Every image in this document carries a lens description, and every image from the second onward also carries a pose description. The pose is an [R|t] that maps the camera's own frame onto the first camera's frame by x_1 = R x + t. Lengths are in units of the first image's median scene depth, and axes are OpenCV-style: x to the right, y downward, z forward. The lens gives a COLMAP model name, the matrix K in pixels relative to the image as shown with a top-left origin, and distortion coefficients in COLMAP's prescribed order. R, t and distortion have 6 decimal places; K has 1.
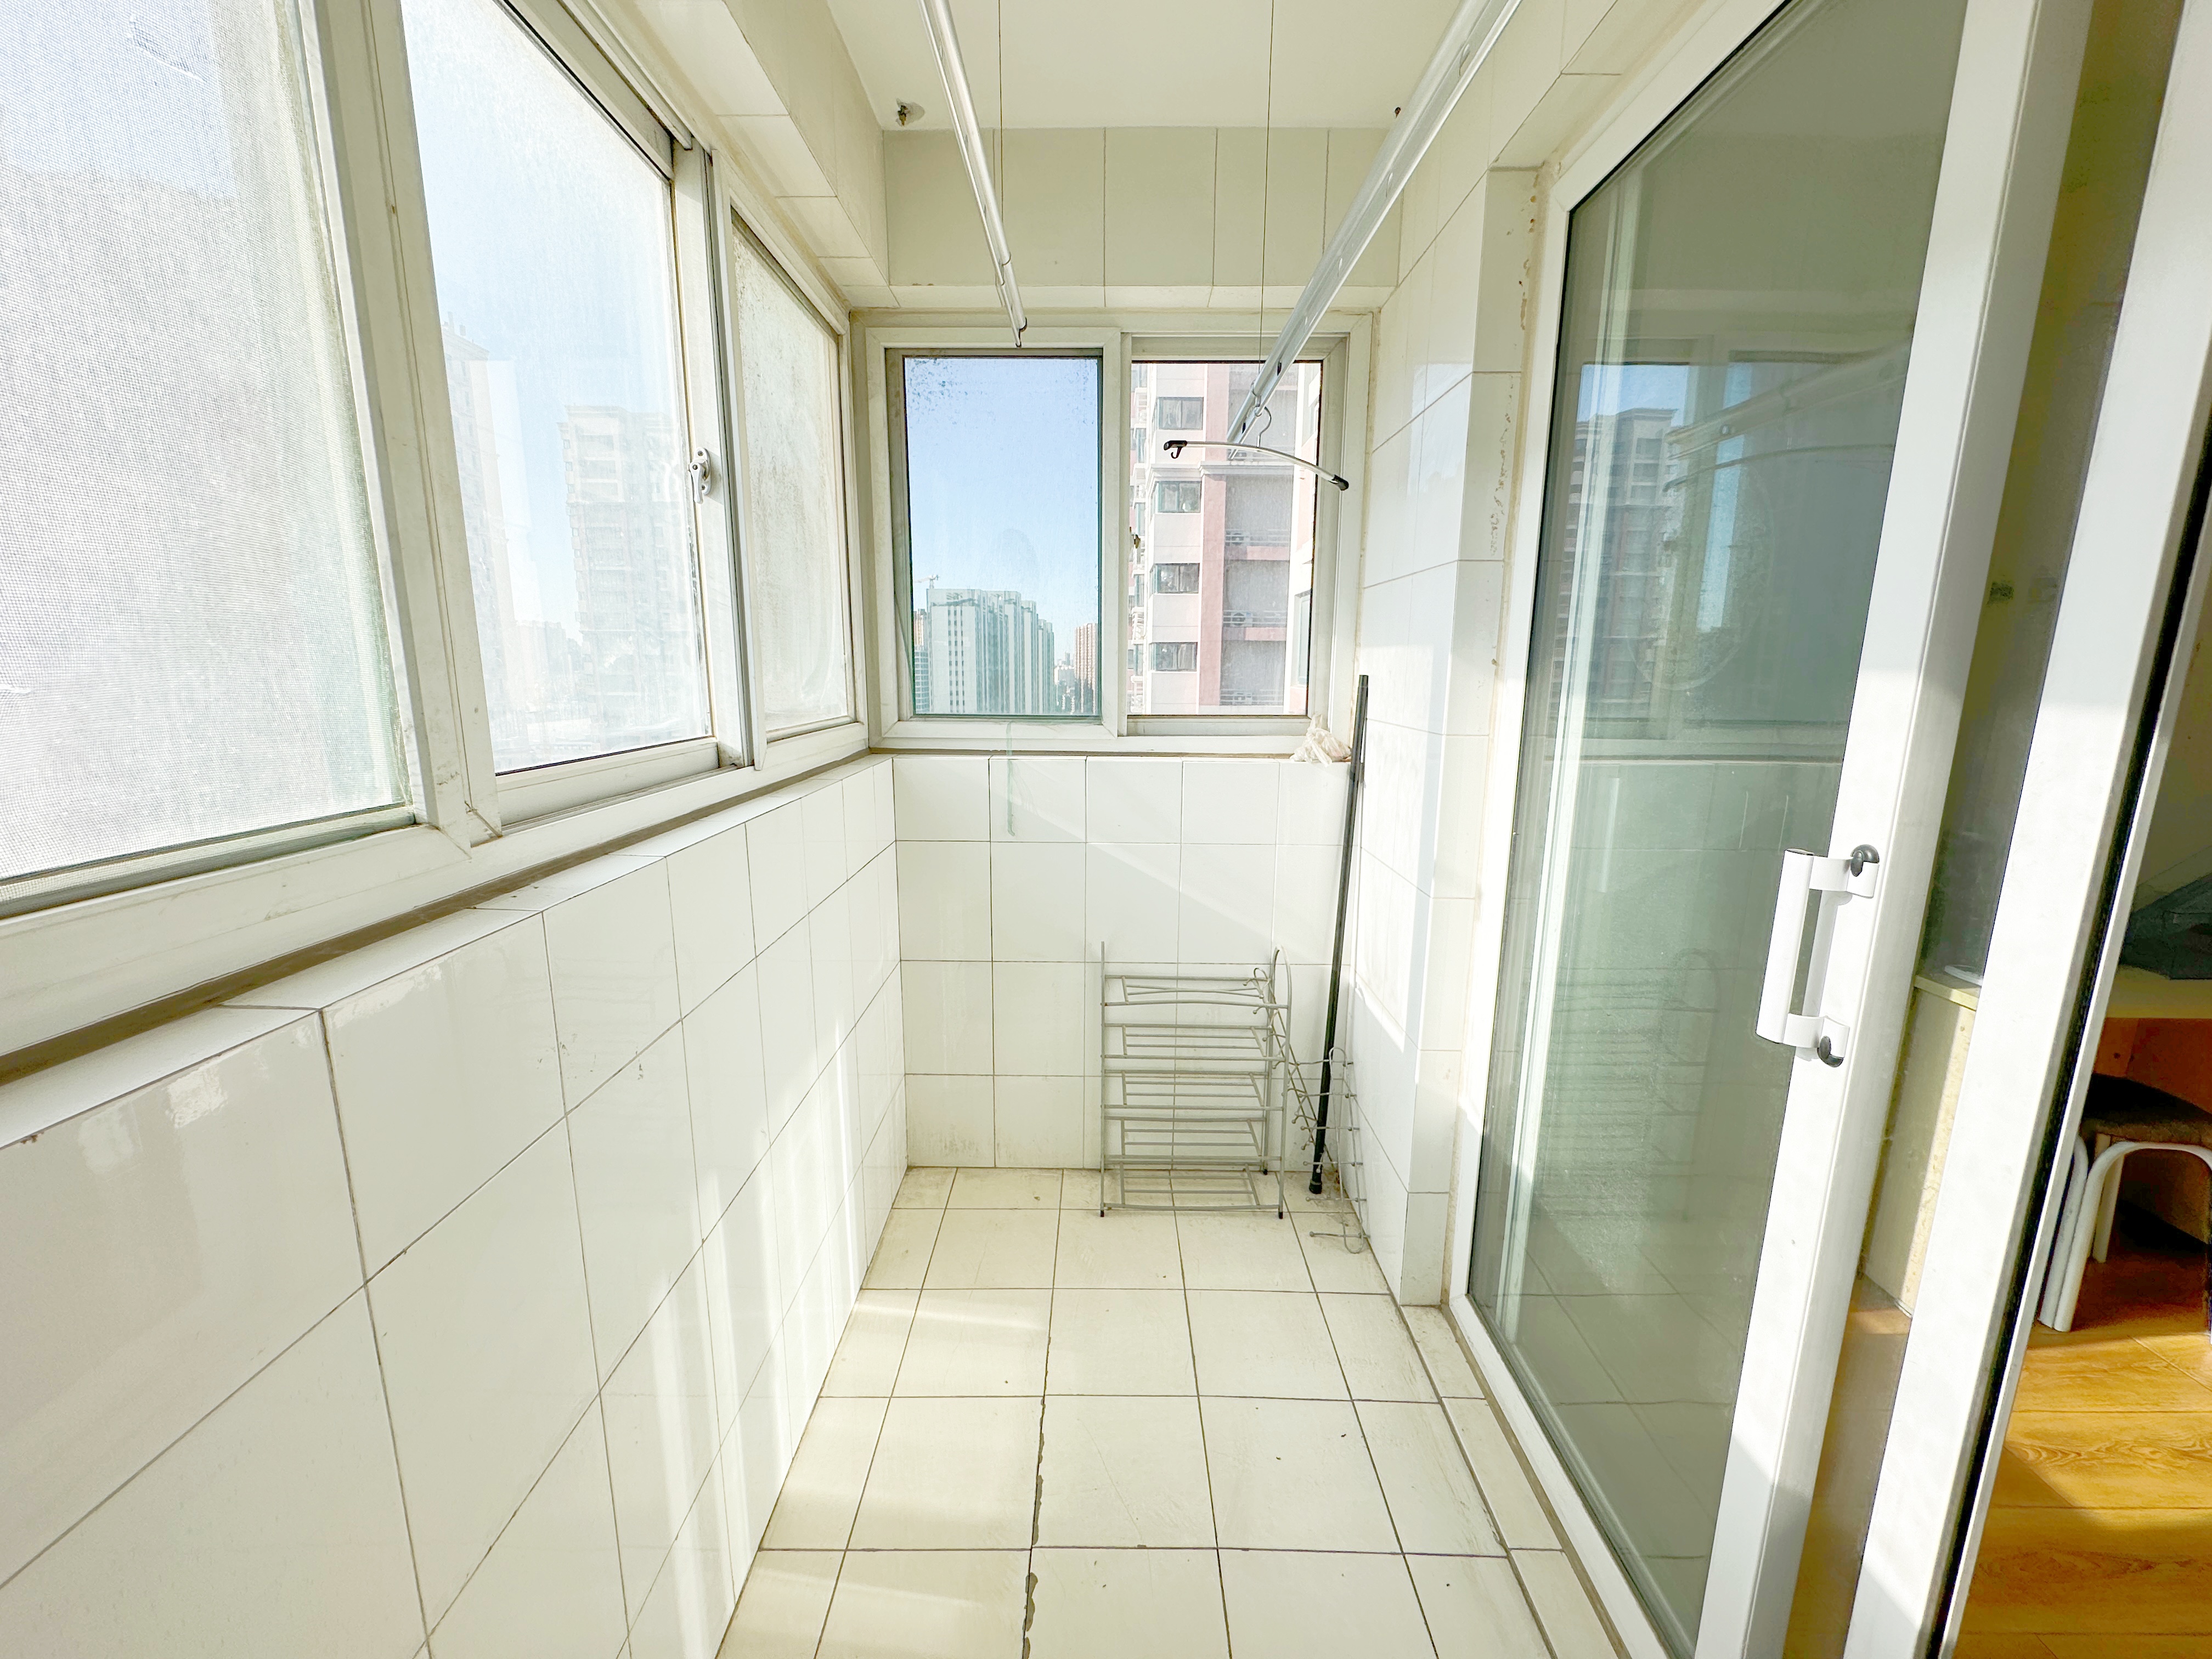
lens RADIAL K [[881.4, 0, 1108.9], [0, 881.4, 837.4], [0, 0, 1]] dist [0.003218, -0.000469]
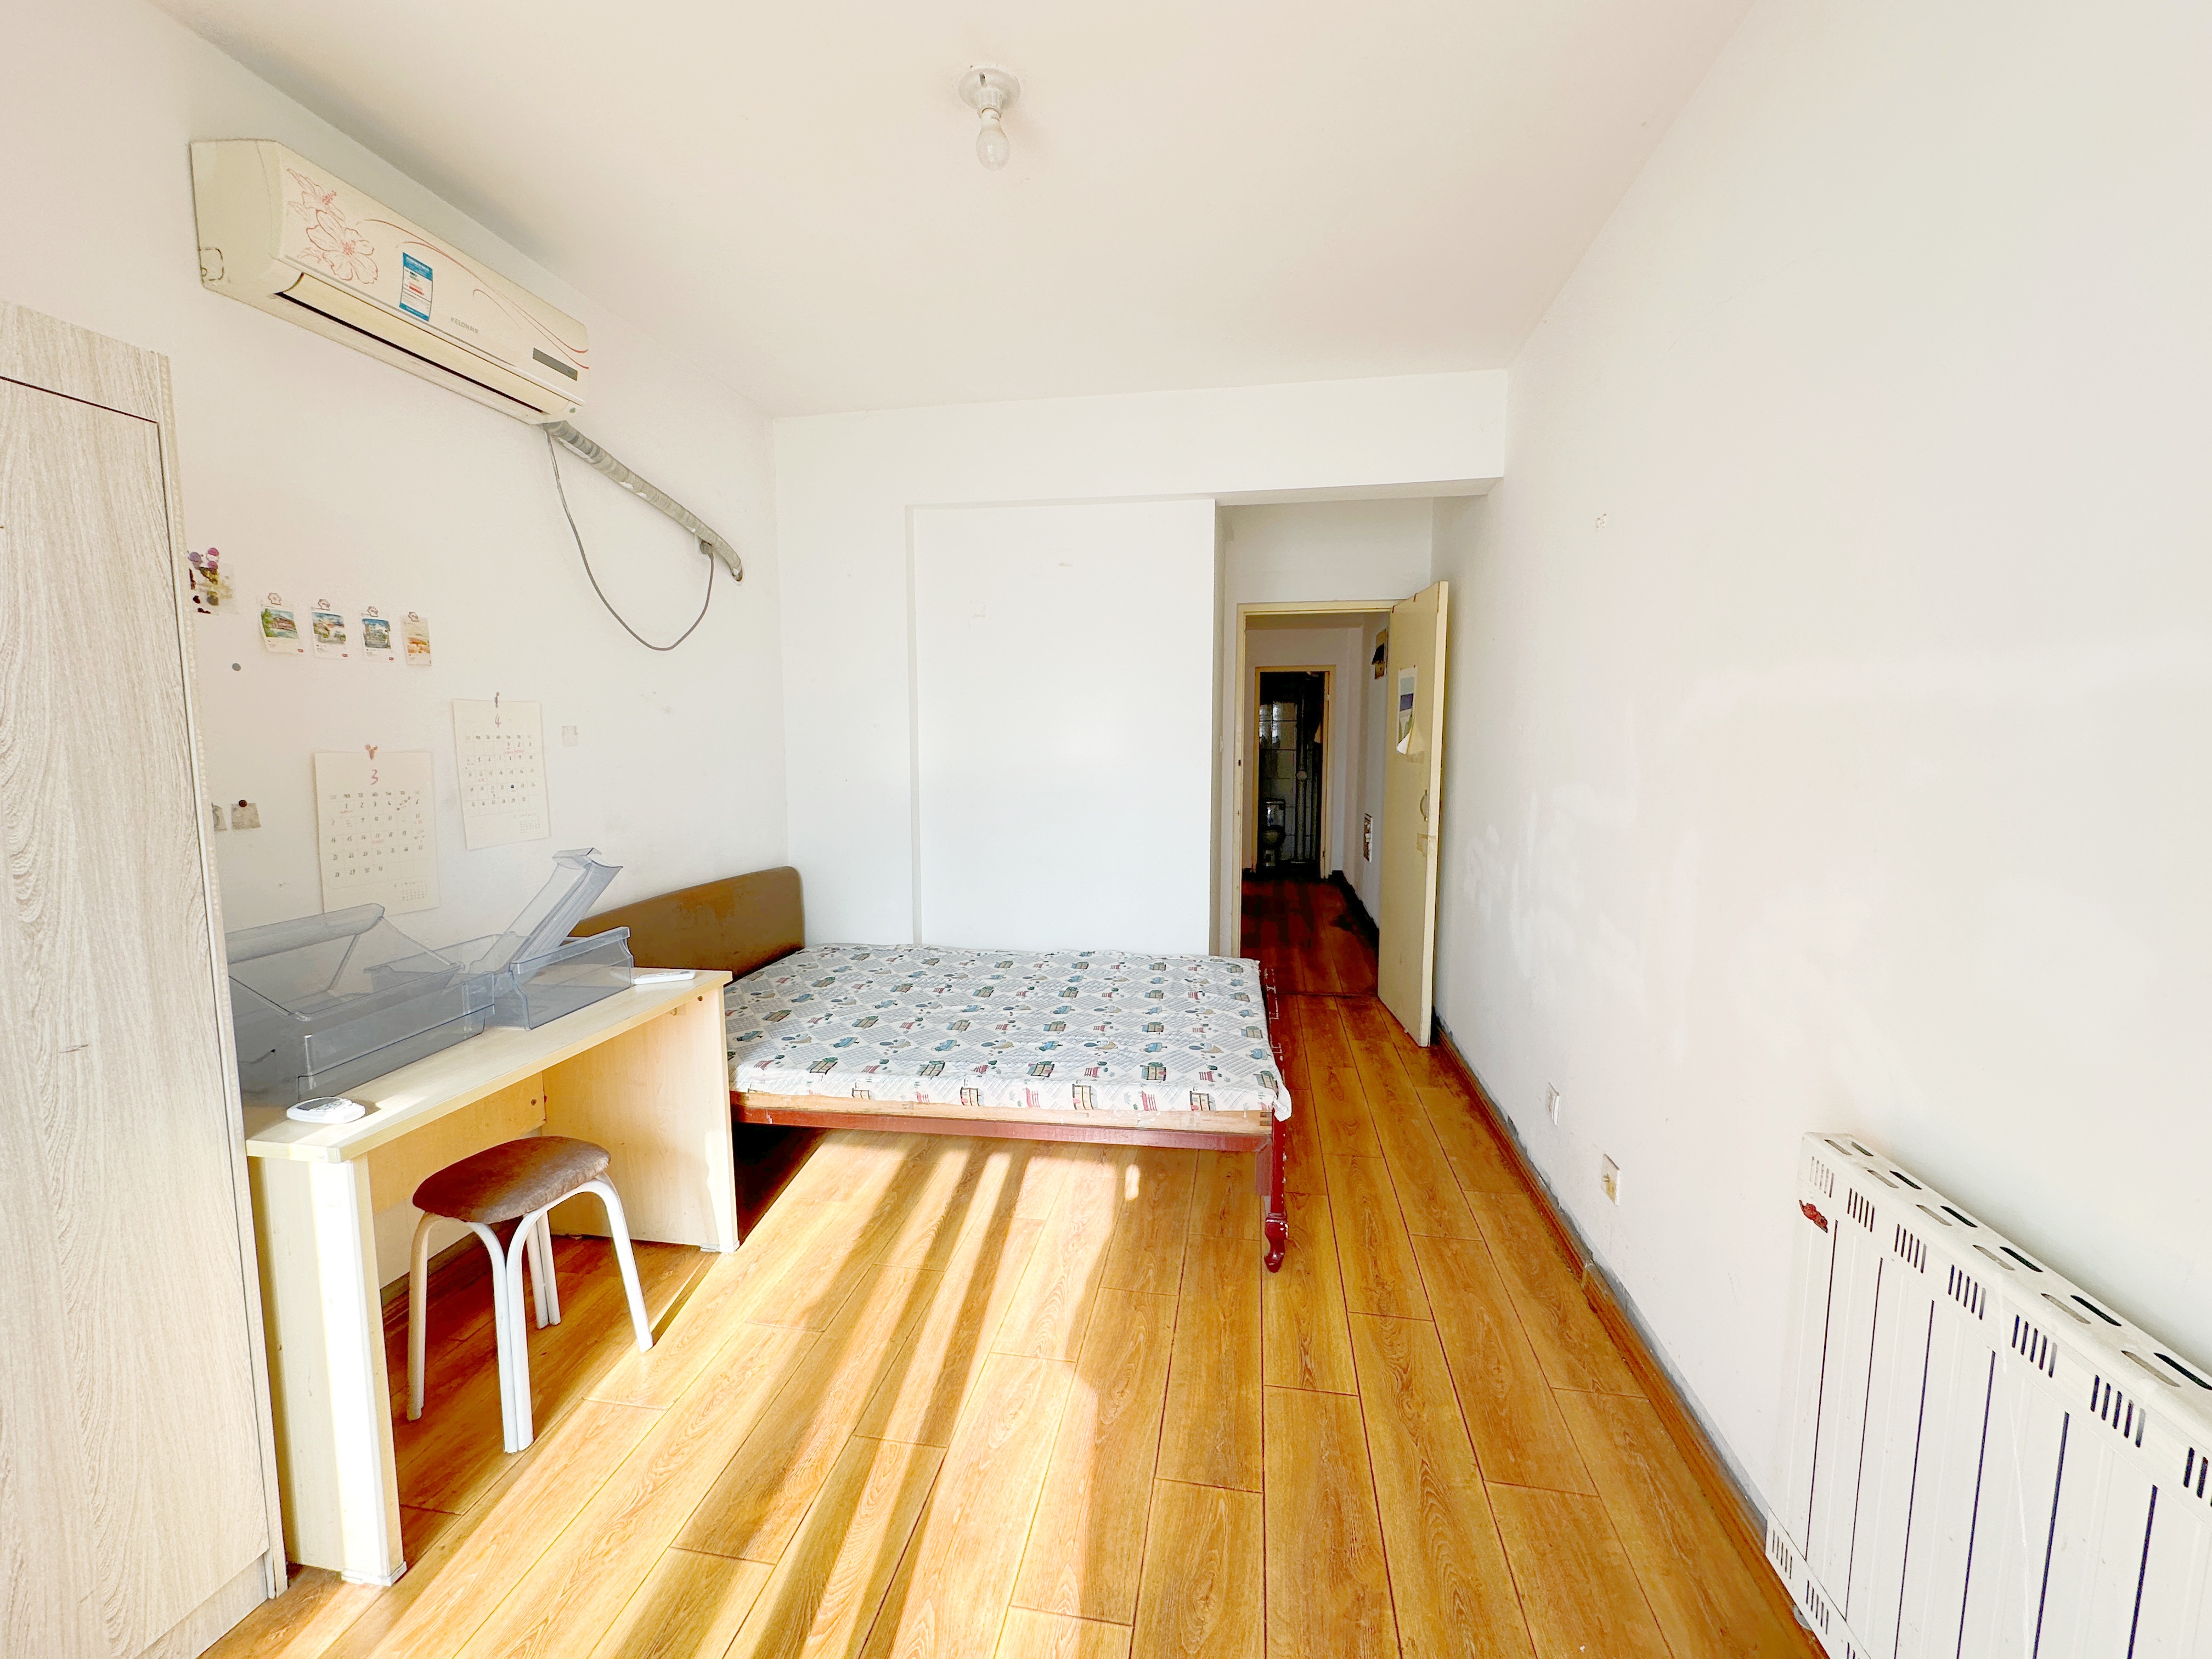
lens RADIAL K [[881.4, 0, 1110.5], [0, 881.4, 826.9], [0, 0, 1]] dist [0.003218, -0.000469]
pose [[0.163628, -0.114572, 0.979846, 0.382498], [0.192139, 0.977914, 0.082260, -0.018002], [-0.967630, 0.174806, 0.182028, 0.160068]]
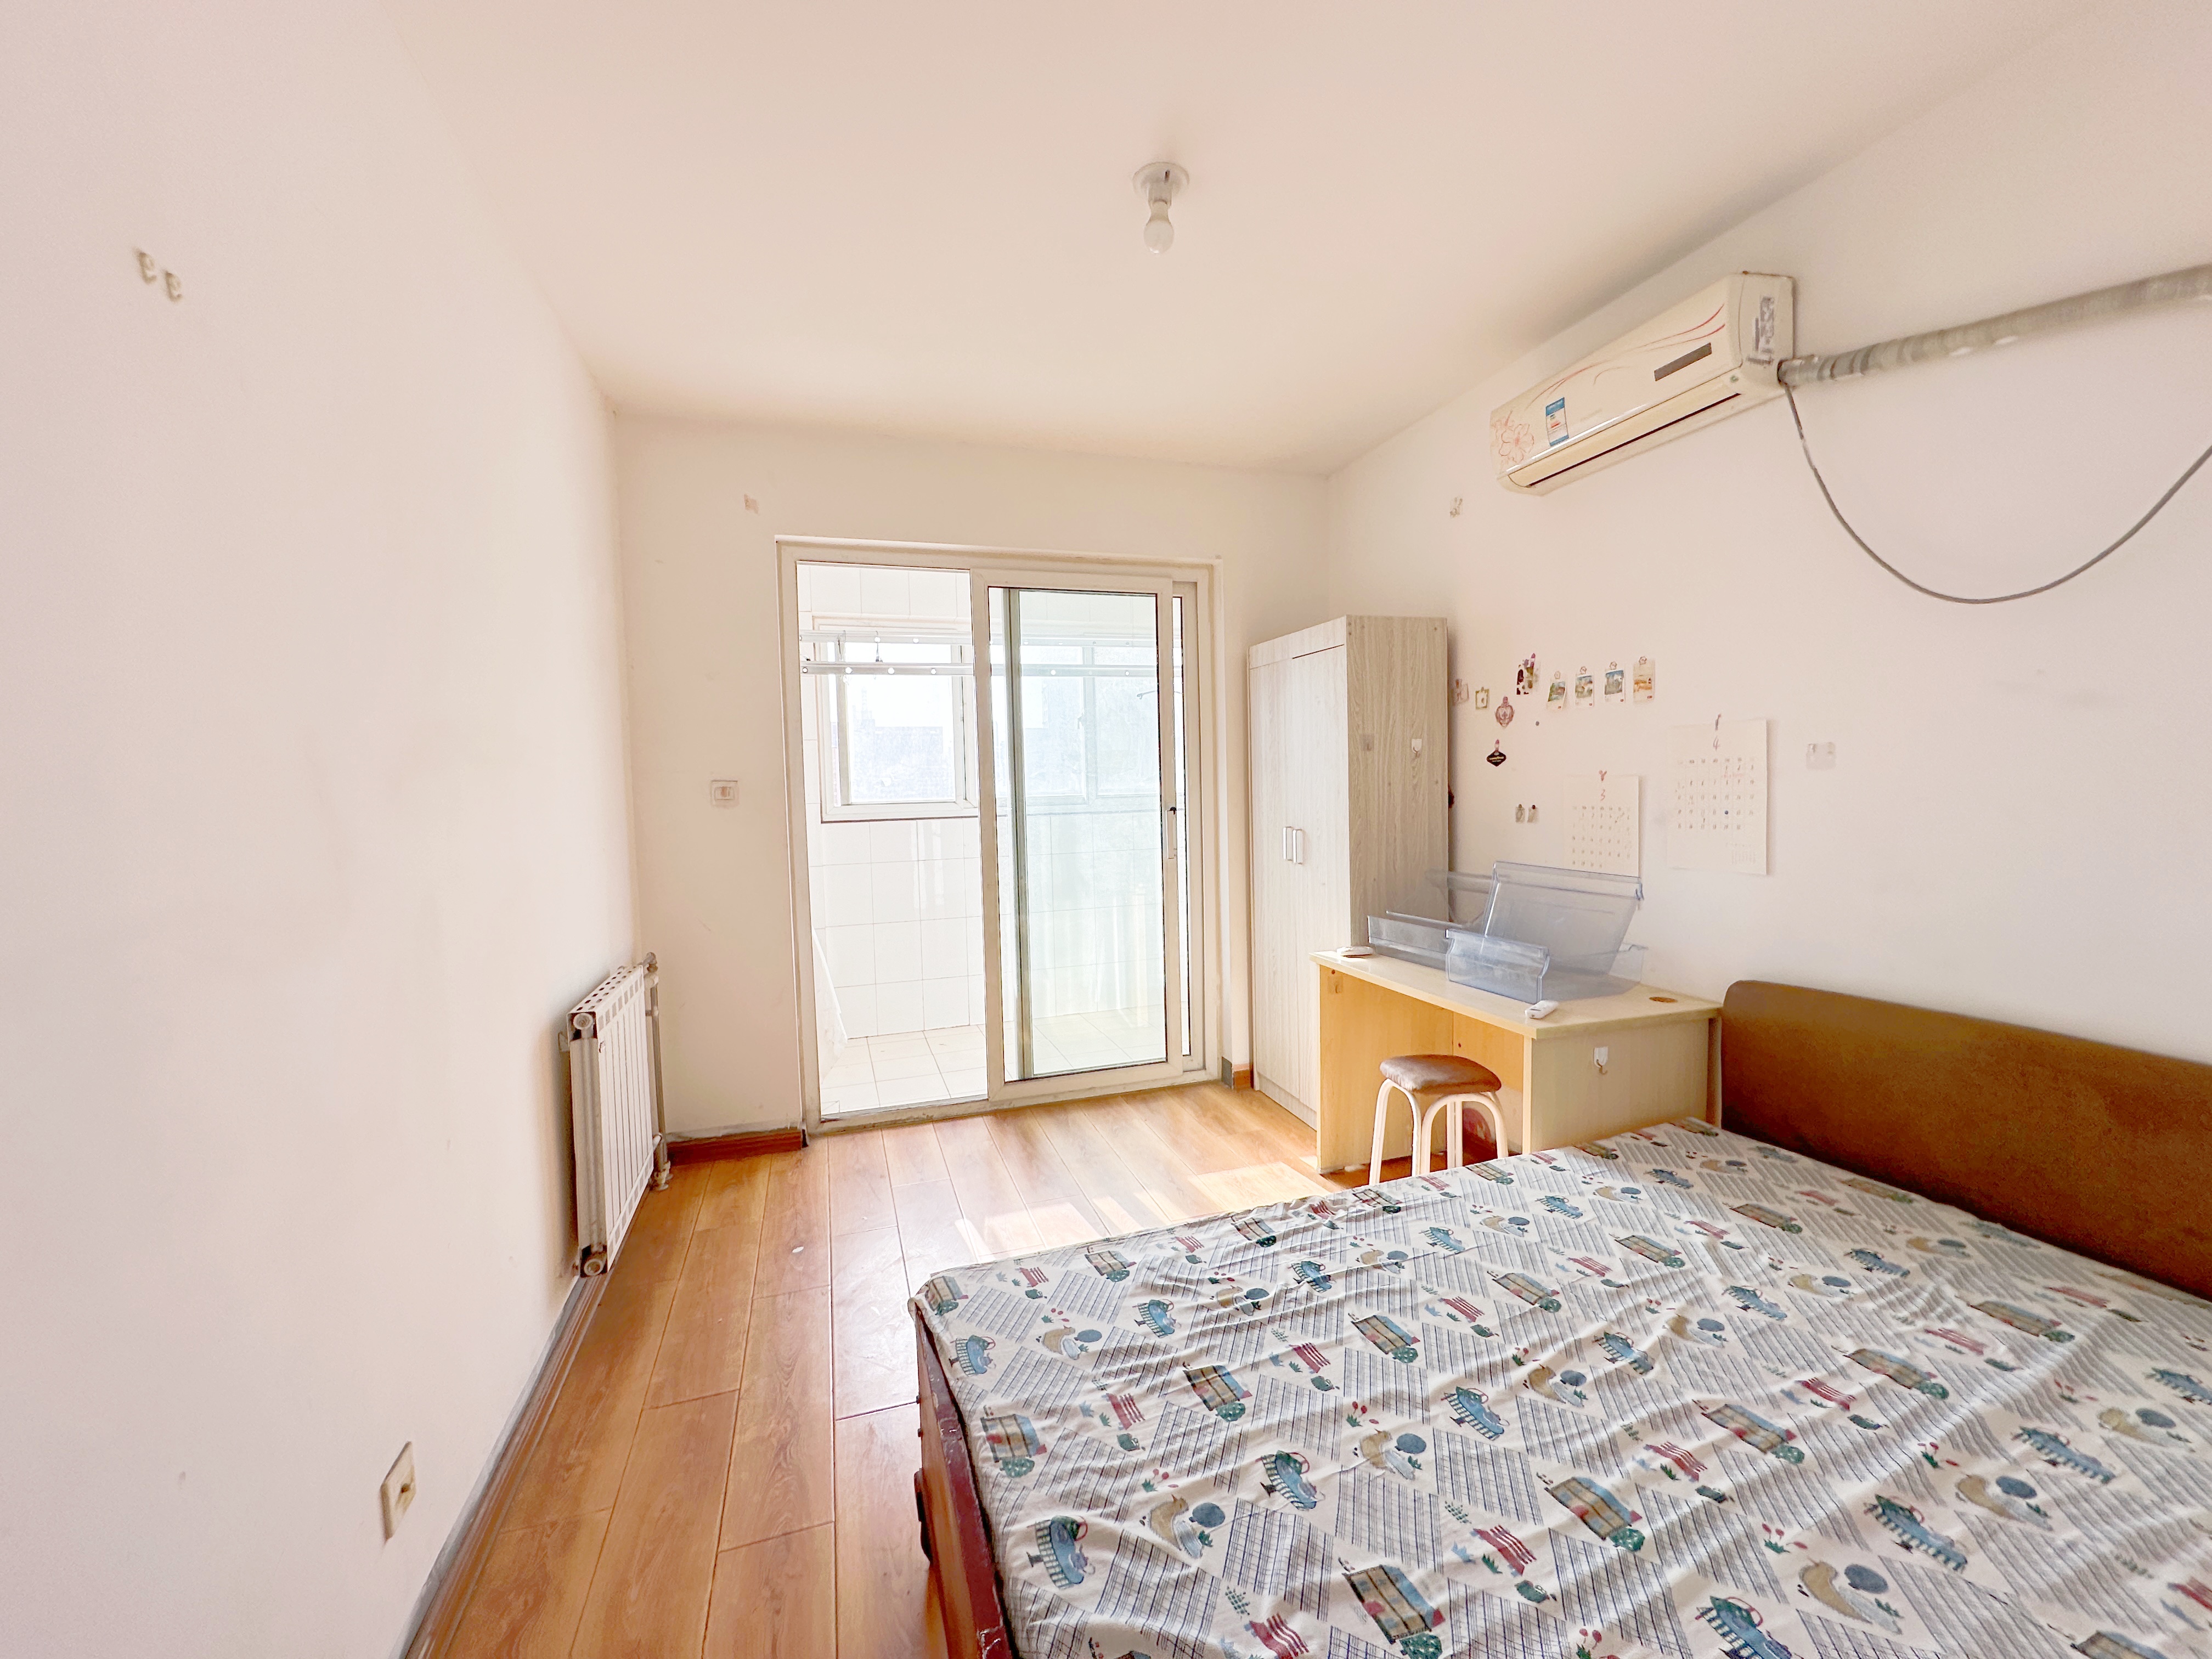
lens RADIAL K [[881.4, 0, 1104.3], [0, 881.4, 828.2], [0, 0, 1]] dist [0.003218, -0.000469]
pose [[0.303964, 0.027138, -0.952297, 2.230100], [-0.154398, 0.987783, -0.021133, 0.036531], [0.940089, 0.153456, 0.304440, 0.067172]]
